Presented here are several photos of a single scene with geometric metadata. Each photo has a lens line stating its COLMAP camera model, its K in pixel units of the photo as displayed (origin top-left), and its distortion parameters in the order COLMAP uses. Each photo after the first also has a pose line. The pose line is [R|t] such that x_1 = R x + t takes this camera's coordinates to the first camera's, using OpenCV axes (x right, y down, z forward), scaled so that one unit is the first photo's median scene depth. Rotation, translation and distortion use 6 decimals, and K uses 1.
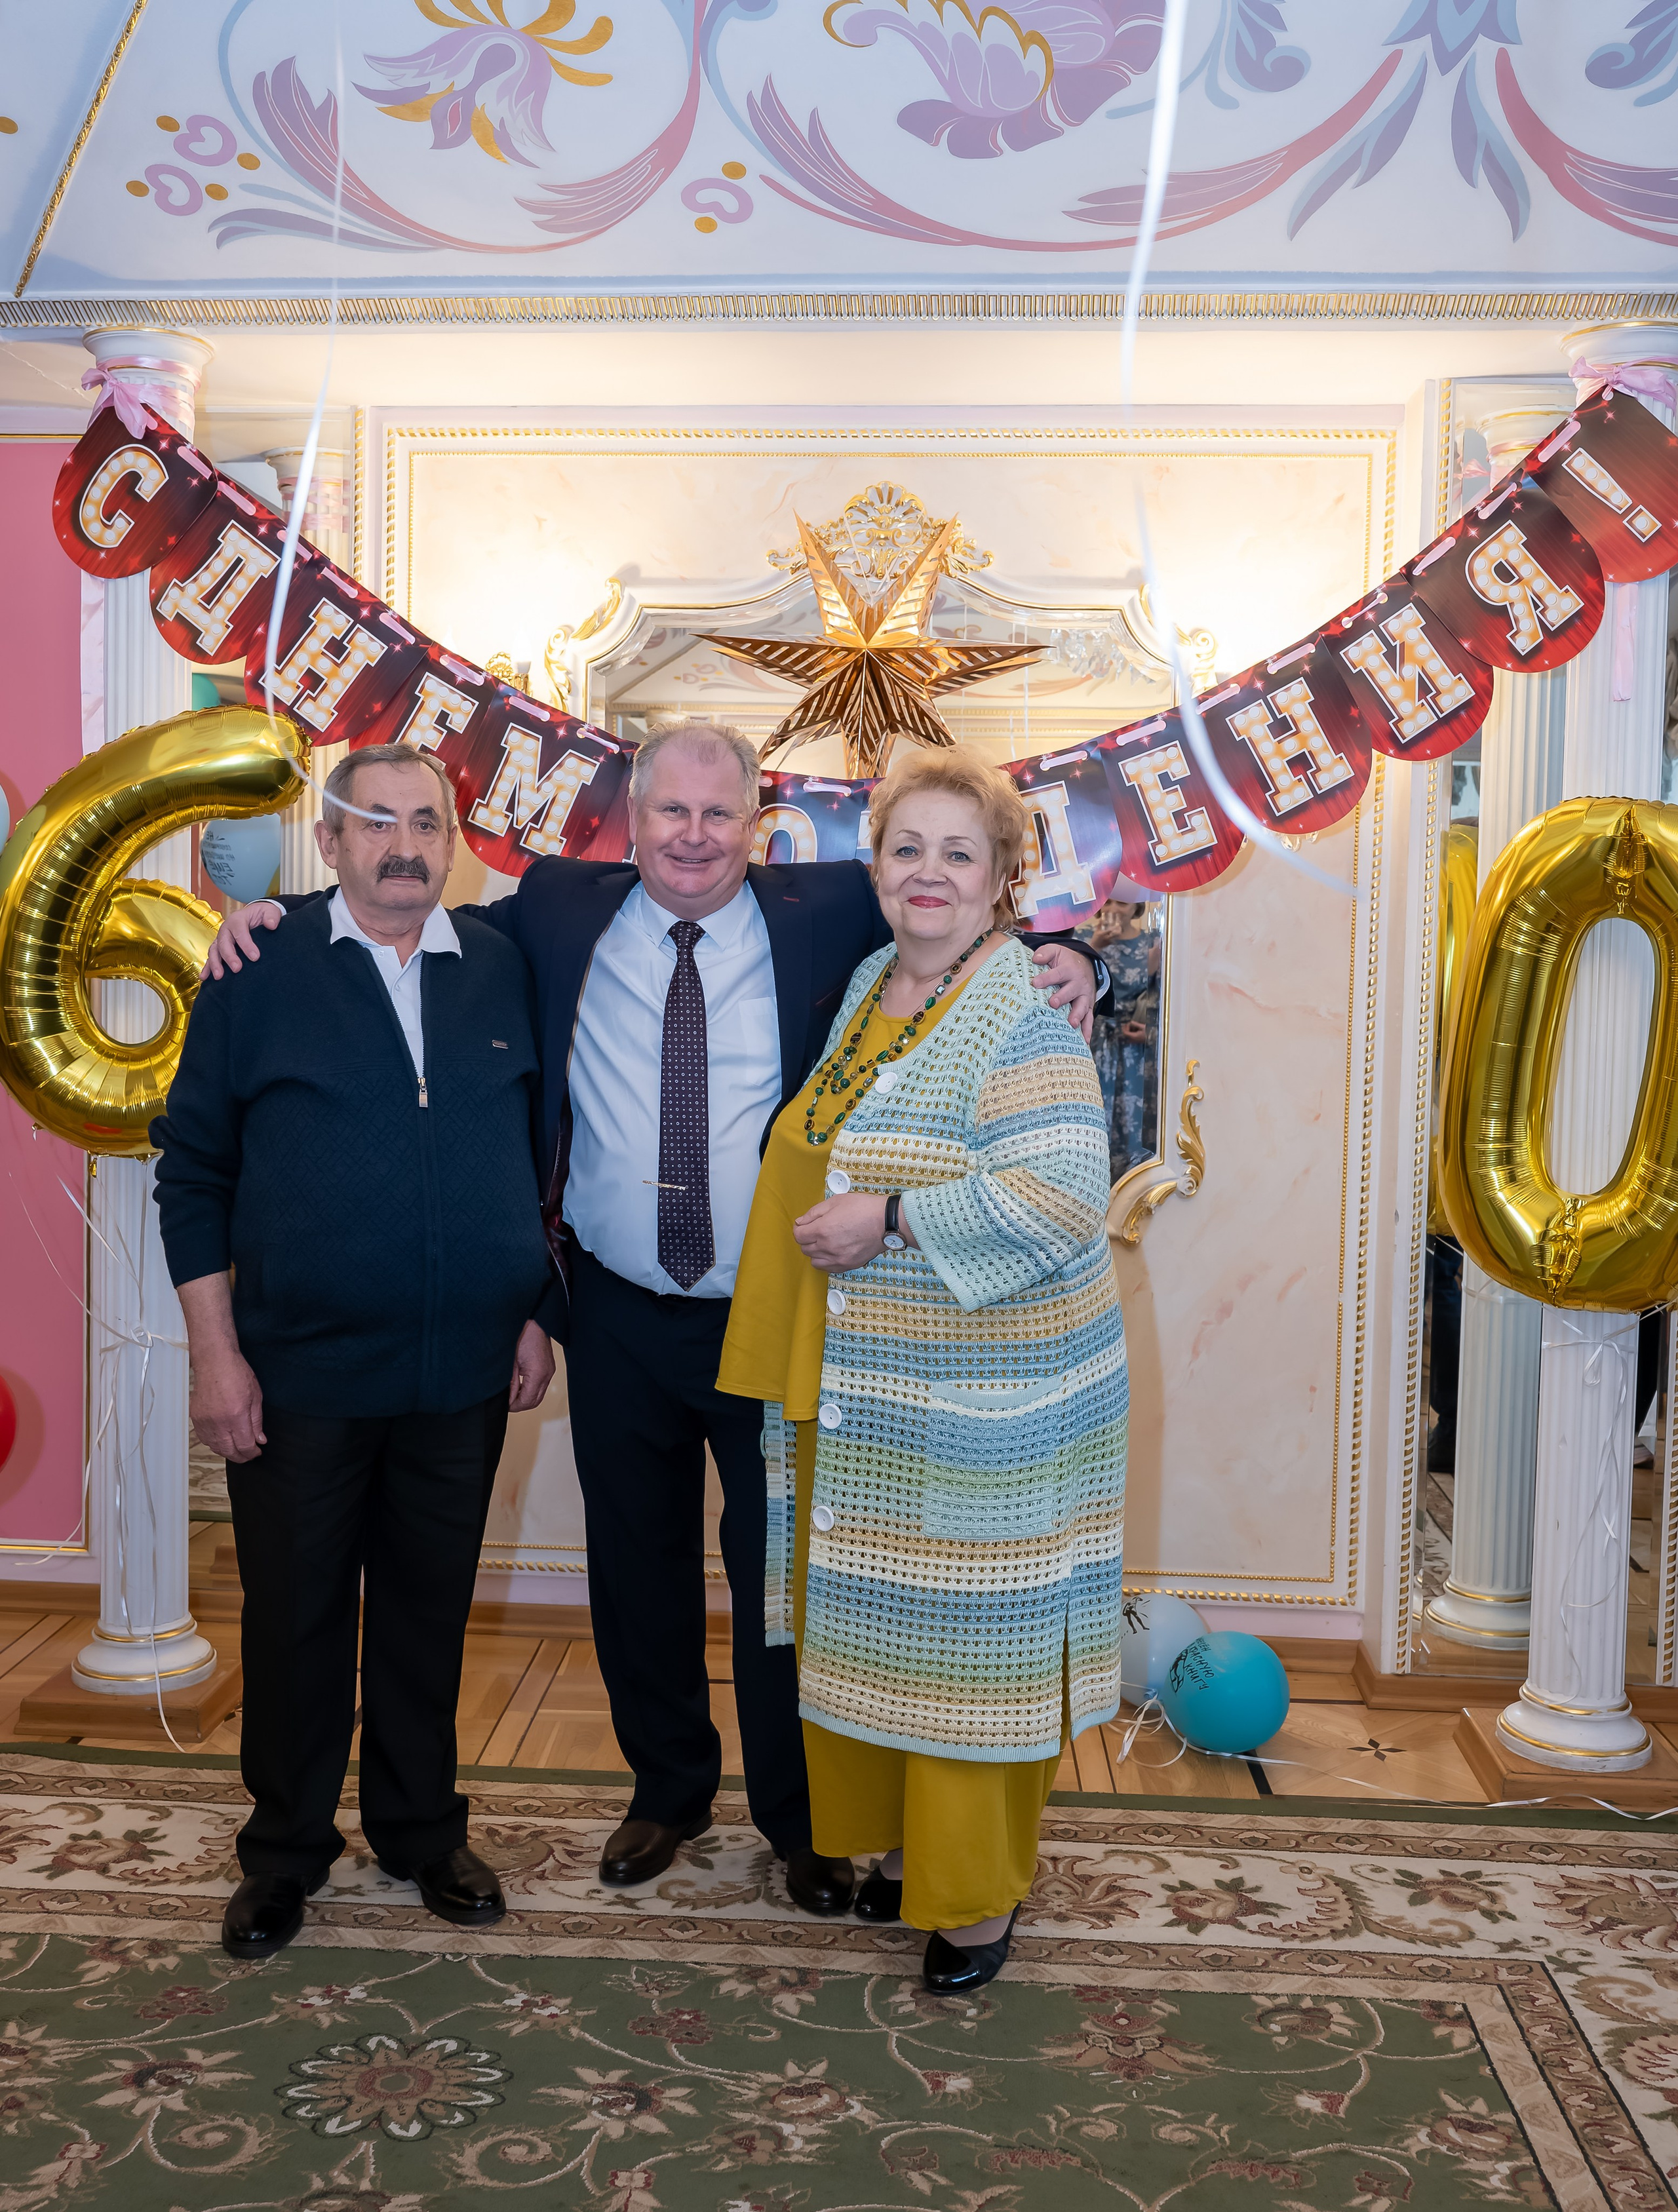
lens RADIAL K [[2156.5, 0, 825.2], [0, 2156.5, 1035.4], [0, 0, 1]] dist [0.002638, 0.000000]
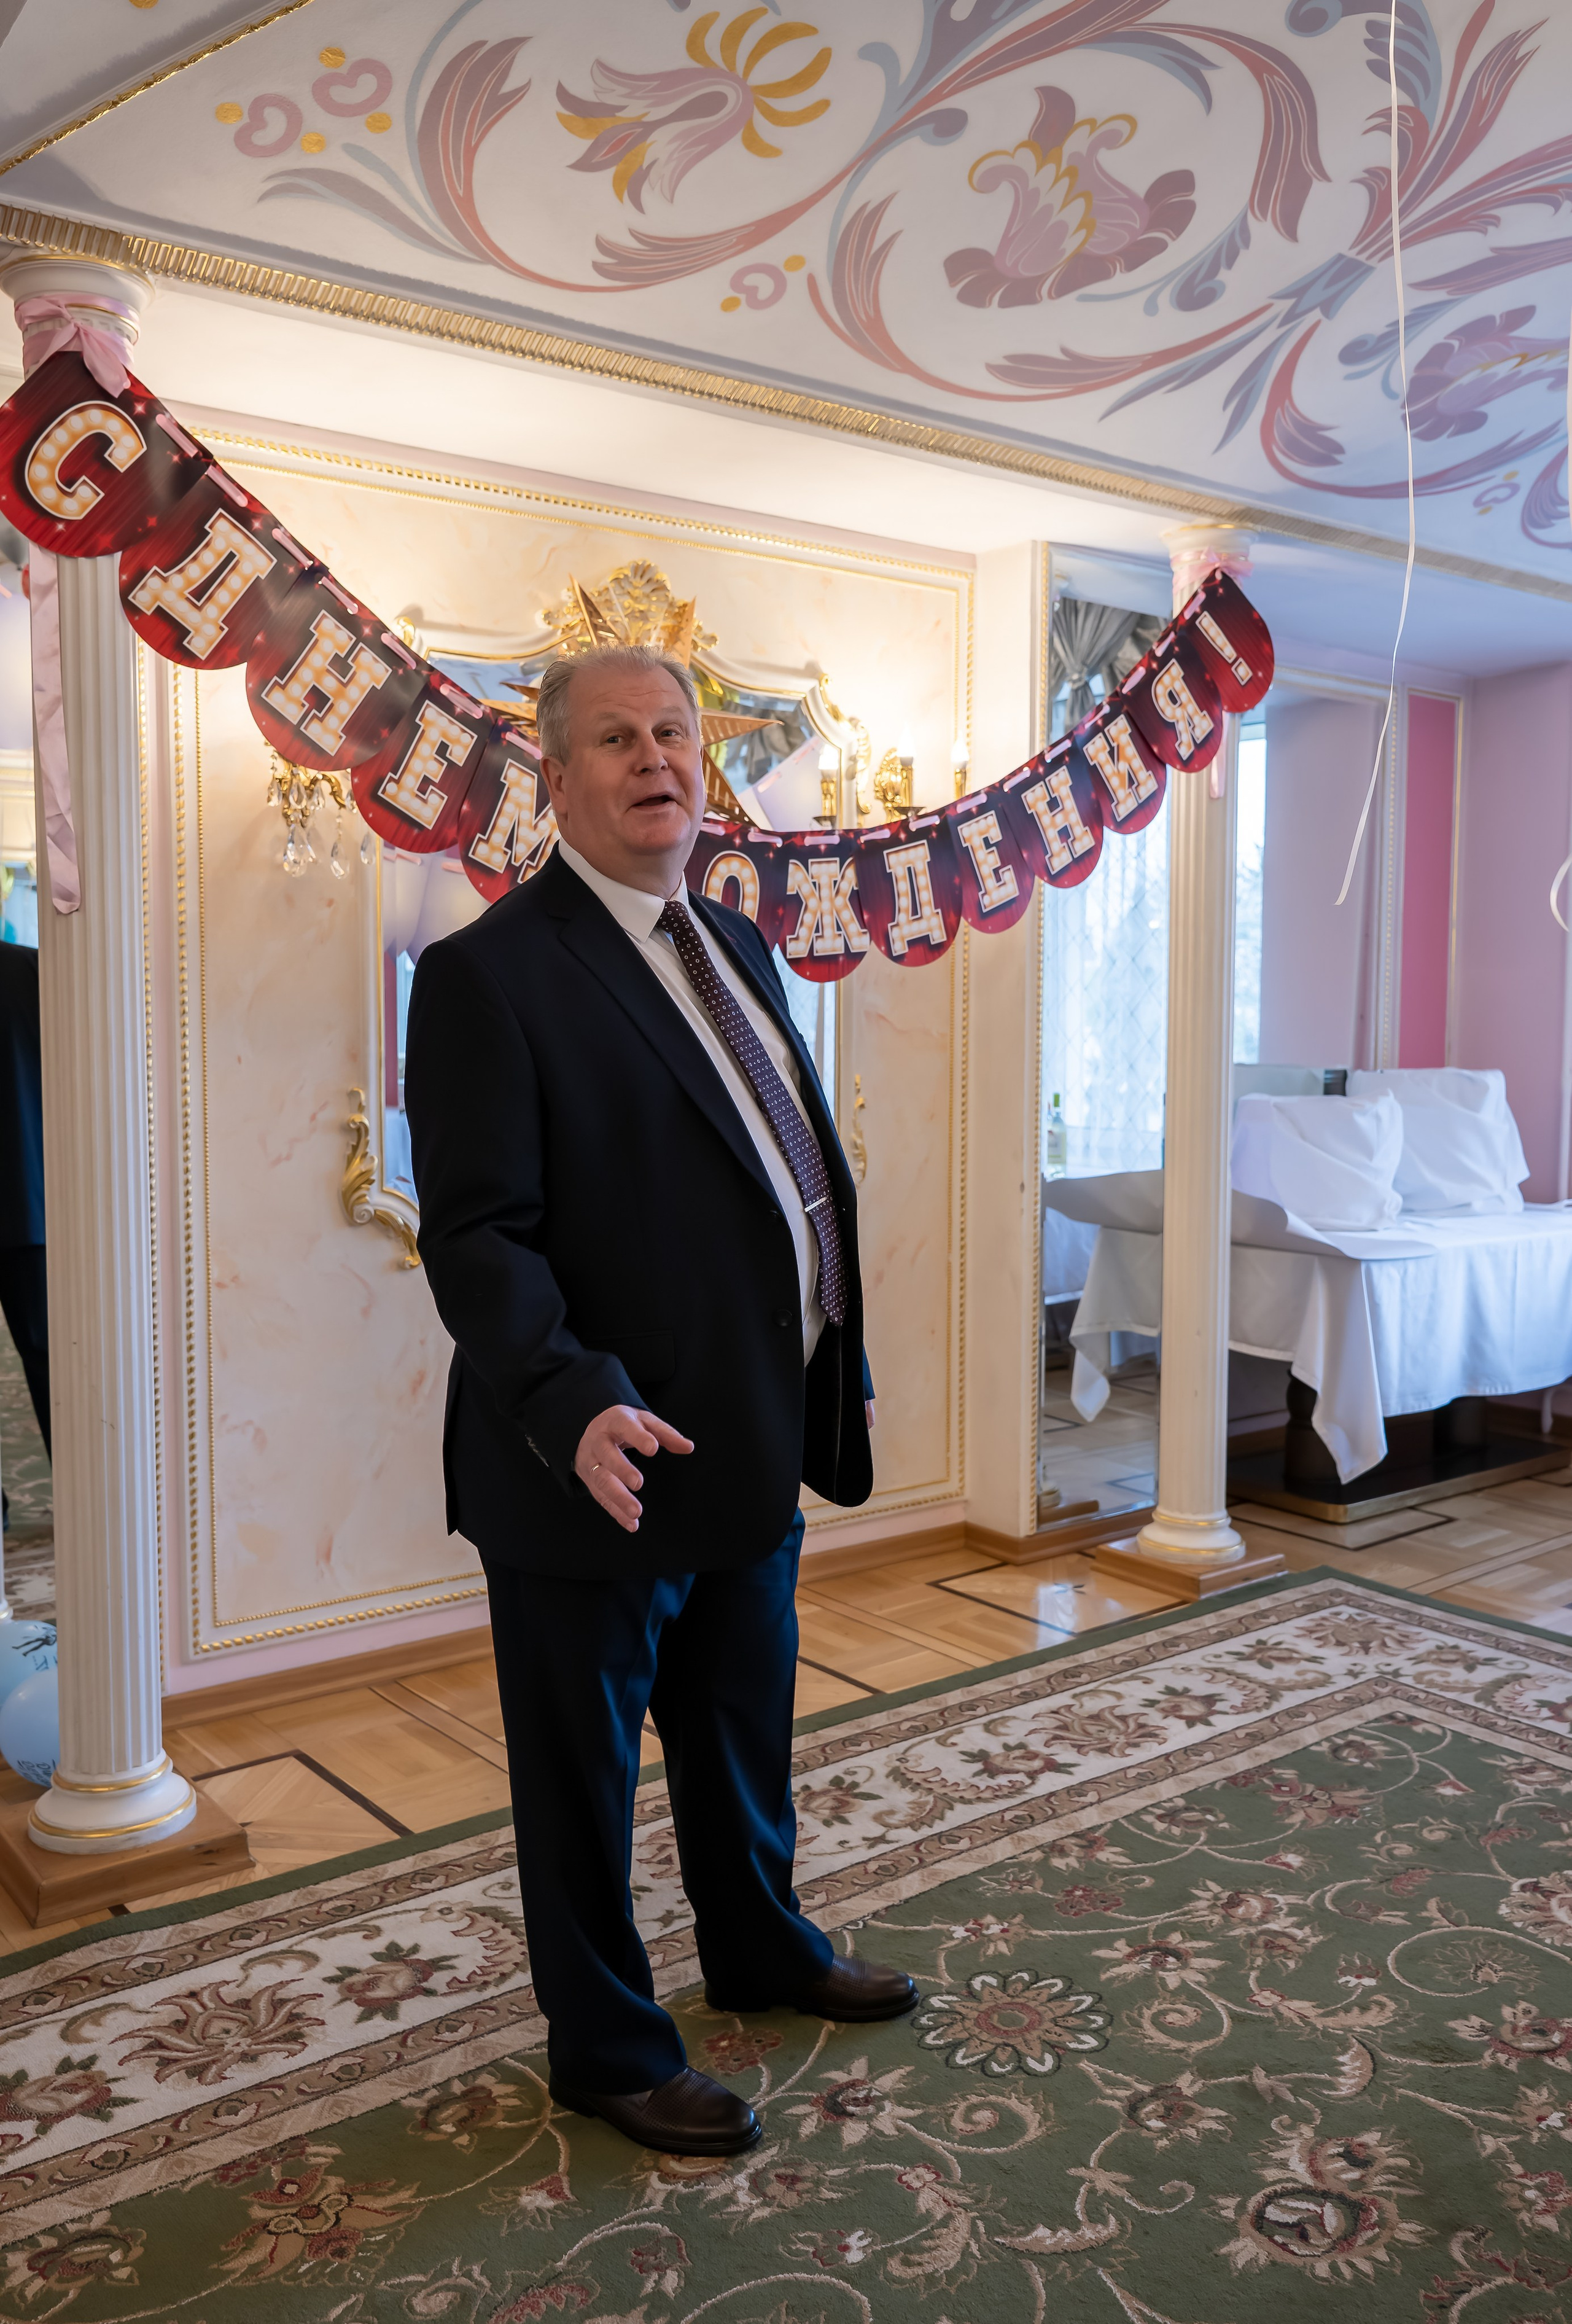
lens RADIAL K [[1878.1, 0, 787.3], [0, 1878.1, 1135.2], [0, 0, 1]] dist [-0.001154, 0.005737]
pose [[0.750268, -0.063859, 0.658043, -0.682479], [0.044884, 0.997948, 0.045669, -0.005974], [-0.659609, -0.004728, 0.751594, 0.283701]]
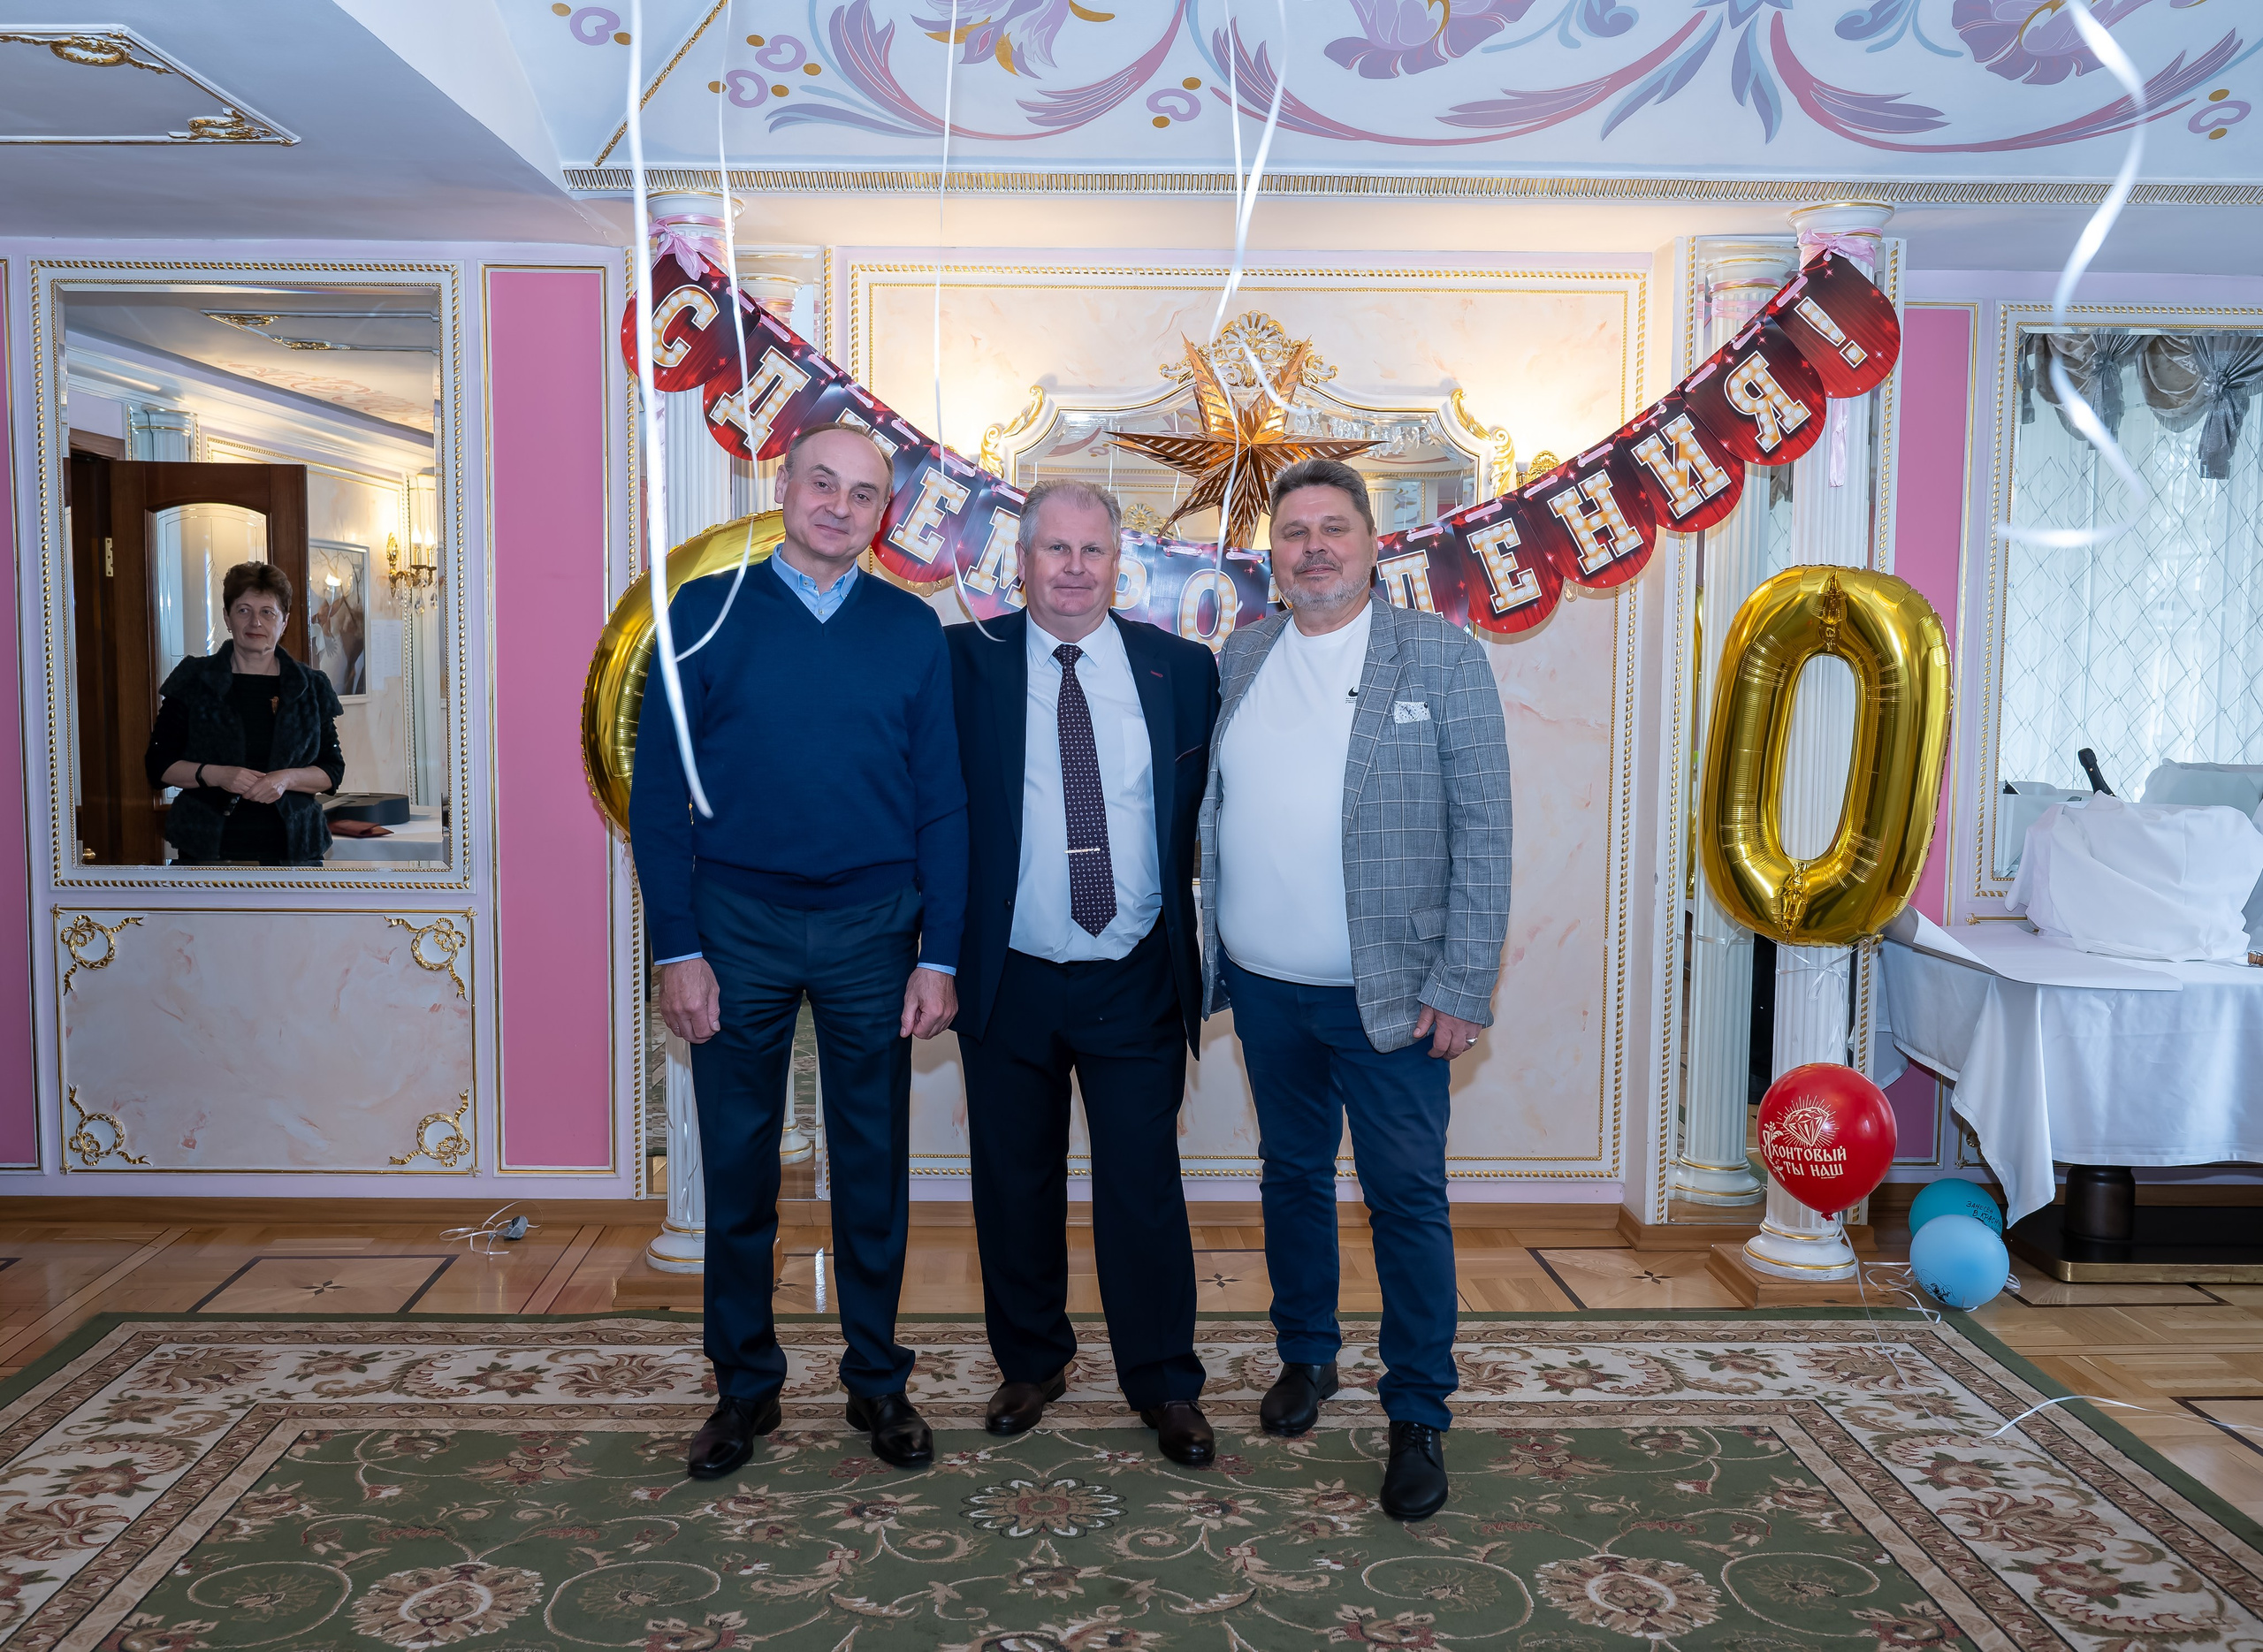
lens RADIAL K [[1976.6, 0, 1106.8], [0, 1976.6, 816.2], [0, 0, 1]] dist [0.005066, -0.018001]
pose [[0.995678, -0.019020, 0.090908, -0.206541], [0.016263, 0.999388, 0.030975, 0.004266], [-0.091442, -0.029363, 0.995377, -0.195051]]
